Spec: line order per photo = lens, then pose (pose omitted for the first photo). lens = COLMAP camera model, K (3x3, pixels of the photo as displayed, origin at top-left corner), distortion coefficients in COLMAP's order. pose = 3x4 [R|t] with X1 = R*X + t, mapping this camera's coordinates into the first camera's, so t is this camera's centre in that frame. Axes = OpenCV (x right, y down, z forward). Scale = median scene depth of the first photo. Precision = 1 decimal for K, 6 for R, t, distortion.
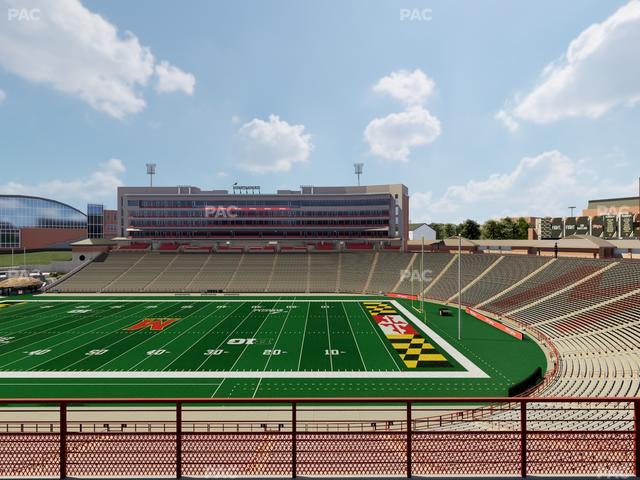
lens RADIAL K [[322.5, 0, 320.1], [0, 322.5, 240.0], [0, 0, 1]] dist [-0.000878, 0.000678]
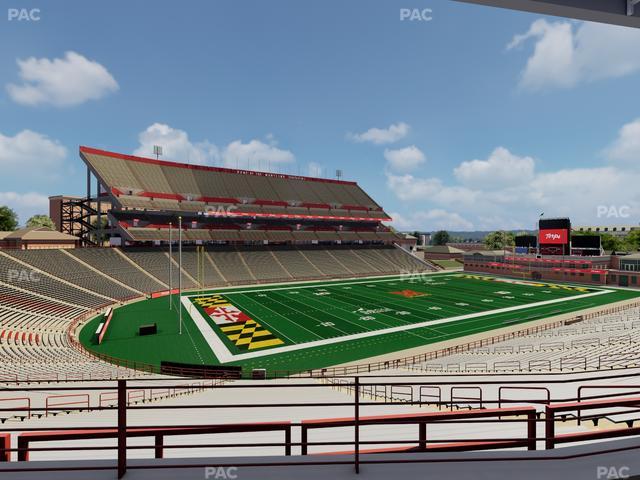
lens RADIAL K [[322.5, 0, 320.7], [0, 322.5, 239.1], [0, 0, 1]] dist [-0.000878, 0.000678]
pose [[-0.873838, -0.001492, -0.486215, 0.233318], [-0.002088, 0.999998, 0.000682, 0.018103], [0.486213, 0.001611, -0.873839, 1.032247]]
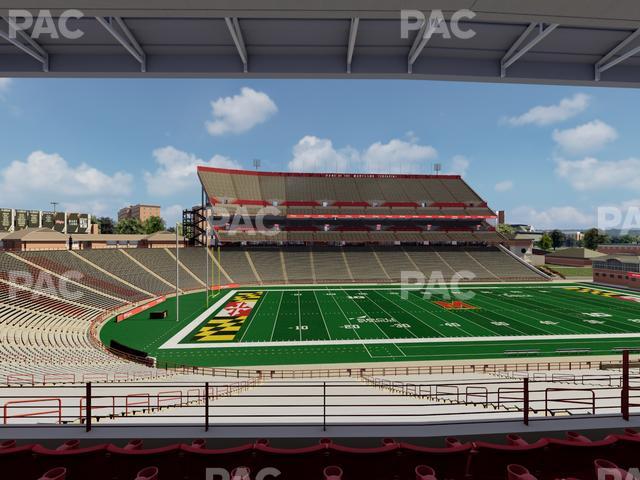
lens RADIAL K [[322.5, 0, 319.0], [0, 322.5, 239.1], [0, 0, 1]] dist [-0.000878, 0.000678]
pose [[-0.997329, -0.000120, -0.073038, 0.019019], [-0.000206, 0.999999, 0.001159, 0.015187], [0.073038, 0.001171, -0.997328, 1.085956]]
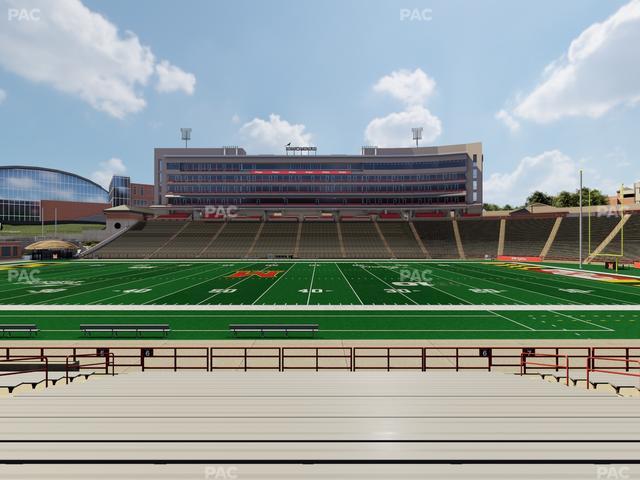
lens RADIAL K [[322.5, 0, 319.4], [0, 322.5, 239.8], [0, 0, 1]] dist [-0.000878, 0.000678]
pose [[1.000000, -0.000035, -0.000922, -0.191086], [0.000035, 1.000000, -0.000759, 0.094513], [0.000922, 0.000759, 0.999999, 0.128340]]
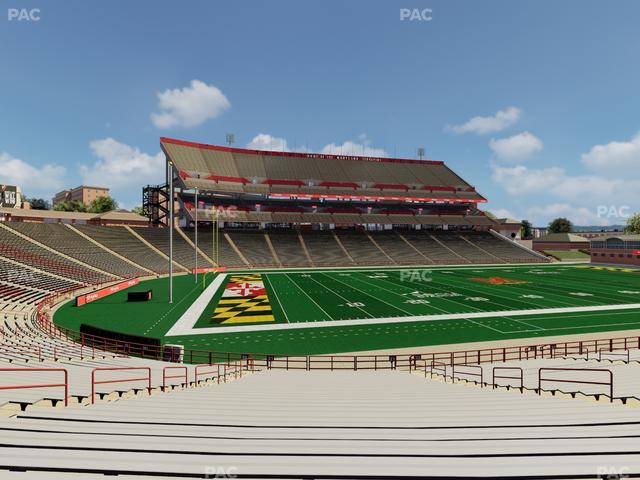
lens RADIAL K [[322.5, 0, 319.5], [0, 322.5, 239.5], [0, 0, 1]] dist [-0.000878, 0.000678]
pose [[-0.976711, -0.000504, -0.214558, 0.113307], [-0.000967, 0.999997, 0.002052, 0.069848], [0.214557, 0.002212, -0.976709, 0.955106]]
